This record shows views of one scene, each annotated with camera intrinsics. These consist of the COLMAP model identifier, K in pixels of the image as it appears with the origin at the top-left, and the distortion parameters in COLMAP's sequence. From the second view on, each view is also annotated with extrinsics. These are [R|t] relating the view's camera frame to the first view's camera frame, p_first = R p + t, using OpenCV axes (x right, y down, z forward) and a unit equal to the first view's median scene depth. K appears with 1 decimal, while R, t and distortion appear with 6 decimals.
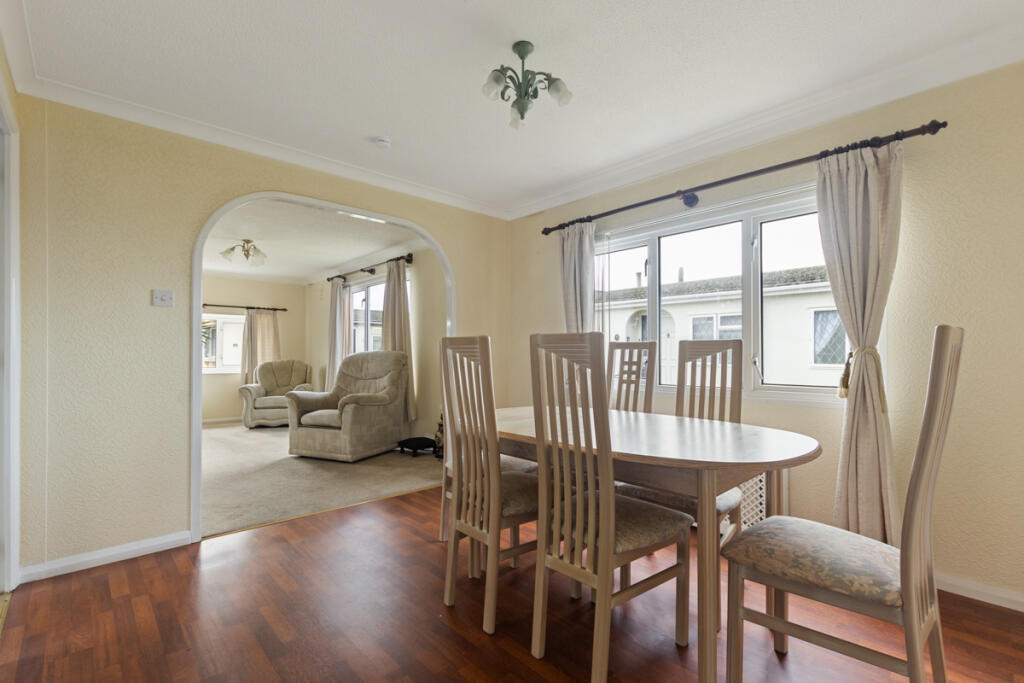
lens RADIAL K [[480.6, 0, 512.0], [0, 480.6, 341.5], [0, 0, 1]] dist [0.001962, 0.000330]
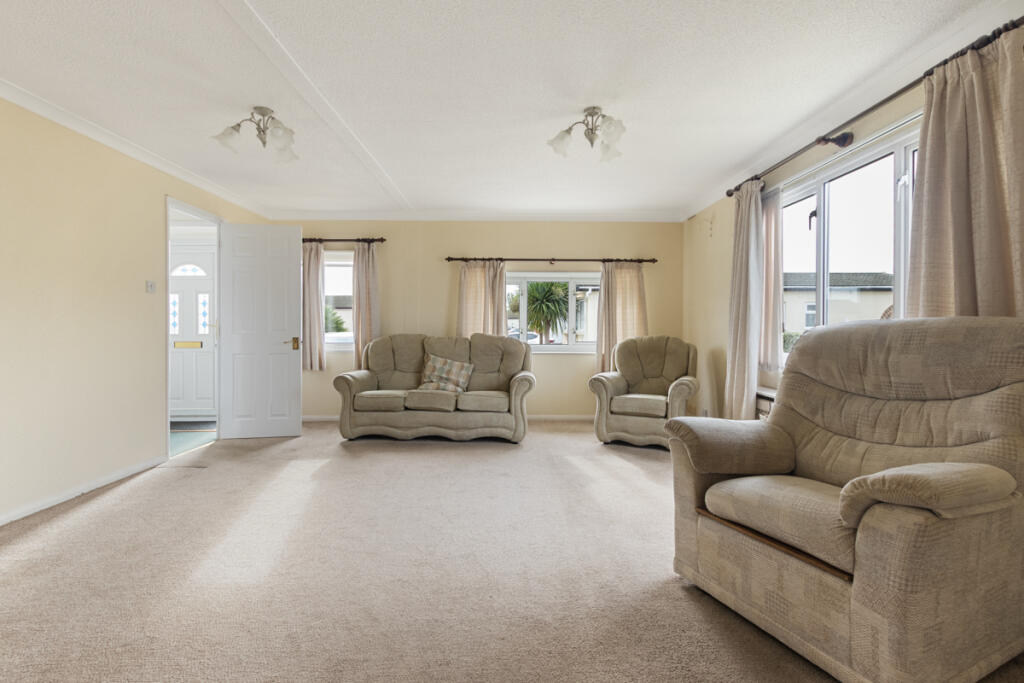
lens RADIAL K [[480.6, 0, 512.0], [0, 480.6, 341.5], [0, 0, 1]] dist [0.001962, 0.000330]
pose [[0.754037, 0.021411, -0.656483, -0.211657], [0.014559, 0.998678, 0.049294, 0.011588], [0.656670, -0.046728, 0.752729, 0.425807]]
